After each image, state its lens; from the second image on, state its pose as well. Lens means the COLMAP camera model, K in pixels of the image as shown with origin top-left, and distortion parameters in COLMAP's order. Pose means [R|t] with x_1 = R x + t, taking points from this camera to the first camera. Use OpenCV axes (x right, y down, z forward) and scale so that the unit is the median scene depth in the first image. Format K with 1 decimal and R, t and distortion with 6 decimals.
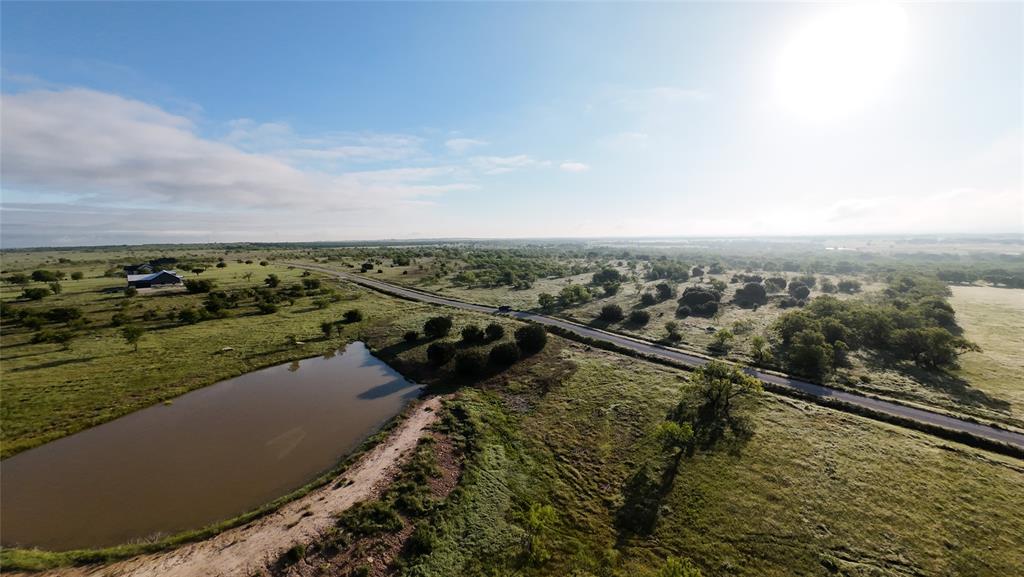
lens RADIAL K [[402.2, 0, 512.8], [0, 402.2, 262.7], [0, 0, 1]] dist [-0.003193, 0.000185]
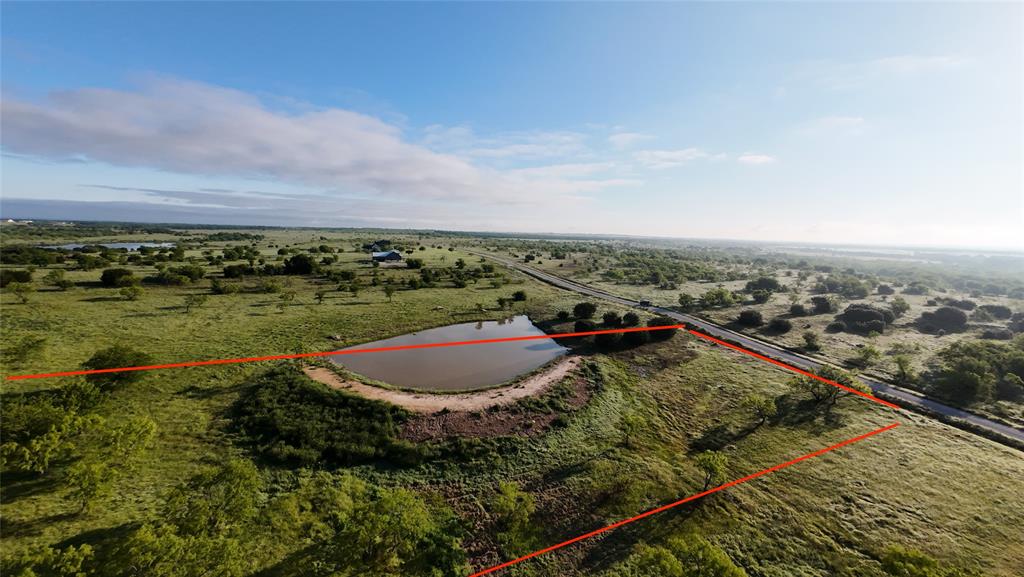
lens RADIAL K [[402.2, 0, 512.8], [0, 402.2, 262.7], [0, 0, 1]] dist [-0.003193, 0.000185]
pose [[0.926315, 0.073608, -0.369488, 0.043015], [-0.069177, 0.997285, 0.025245, -0.002905], [0.370343, 0.002175, 0.928892, -0.177922]]
